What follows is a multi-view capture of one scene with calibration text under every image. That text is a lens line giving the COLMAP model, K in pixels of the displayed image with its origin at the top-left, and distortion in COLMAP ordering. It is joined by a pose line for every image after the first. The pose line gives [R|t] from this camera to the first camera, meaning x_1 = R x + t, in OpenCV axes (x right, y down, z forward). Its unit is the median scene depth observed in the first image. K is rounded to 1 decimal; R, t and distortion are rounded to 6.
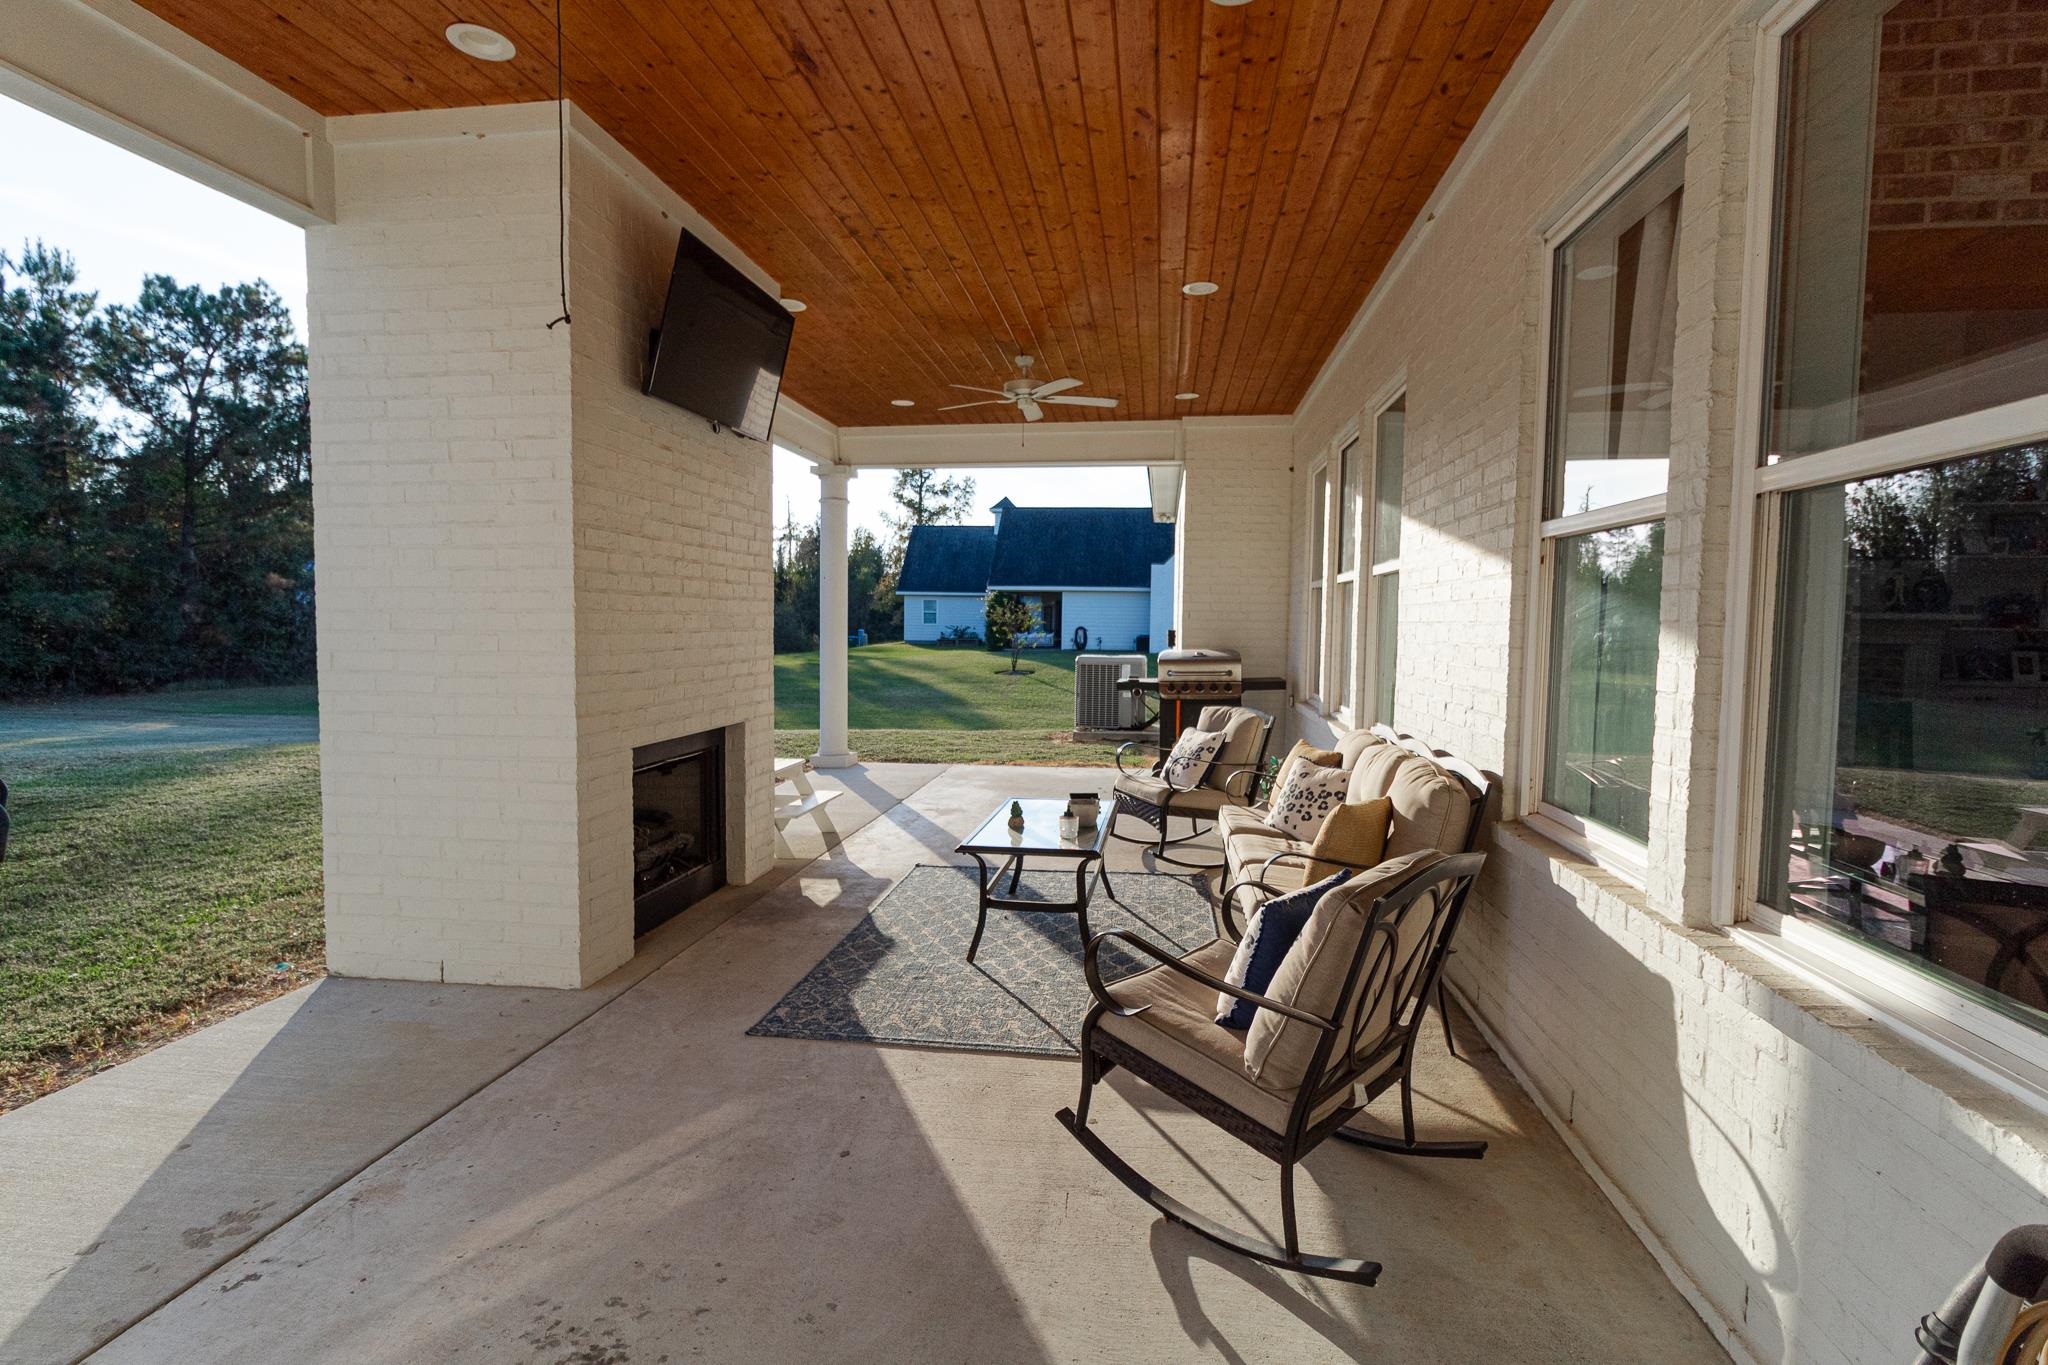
lens RADIAL K [[940.4, 0, 1024.0], [0, 940.4, 682.5], [0, 0, 1]] dist [-0.015857, 0.000075]
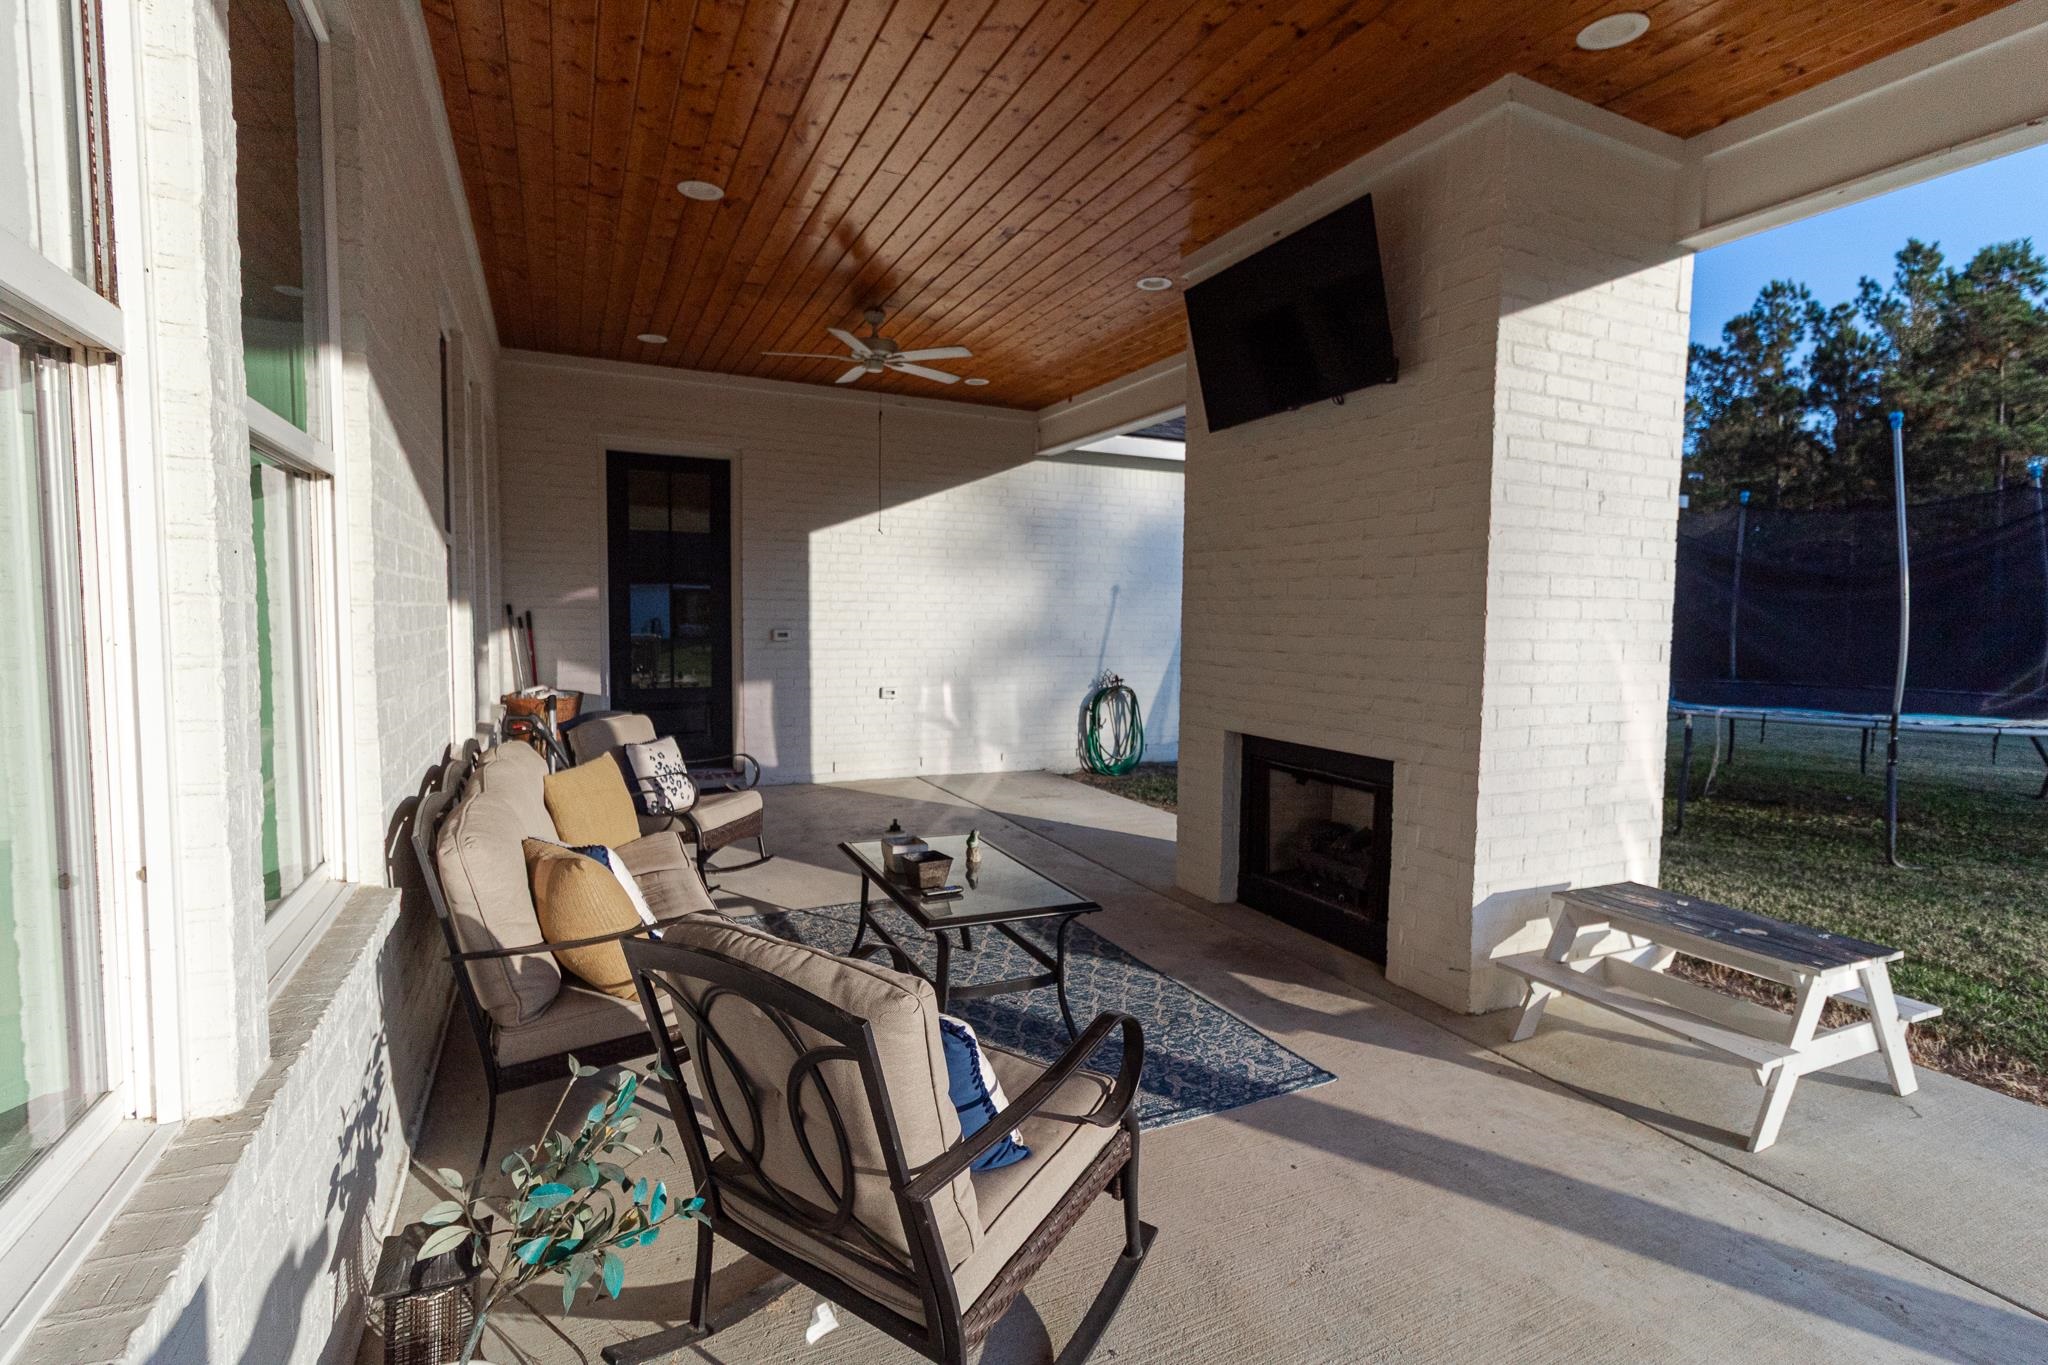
lens RADIAL K [[940.4, 0, 1024.0], [0, 940.4, 682.5], [0, 0, 1]] dist [-0.015857, 0.000075]
pose [[-0.826523, 0.019876, -0.562551, 0.418528], [-0.056936, 0.991299, 0.118677, -0.105361], [0.560015, 0.130118, -0.818200, 1.663128]]
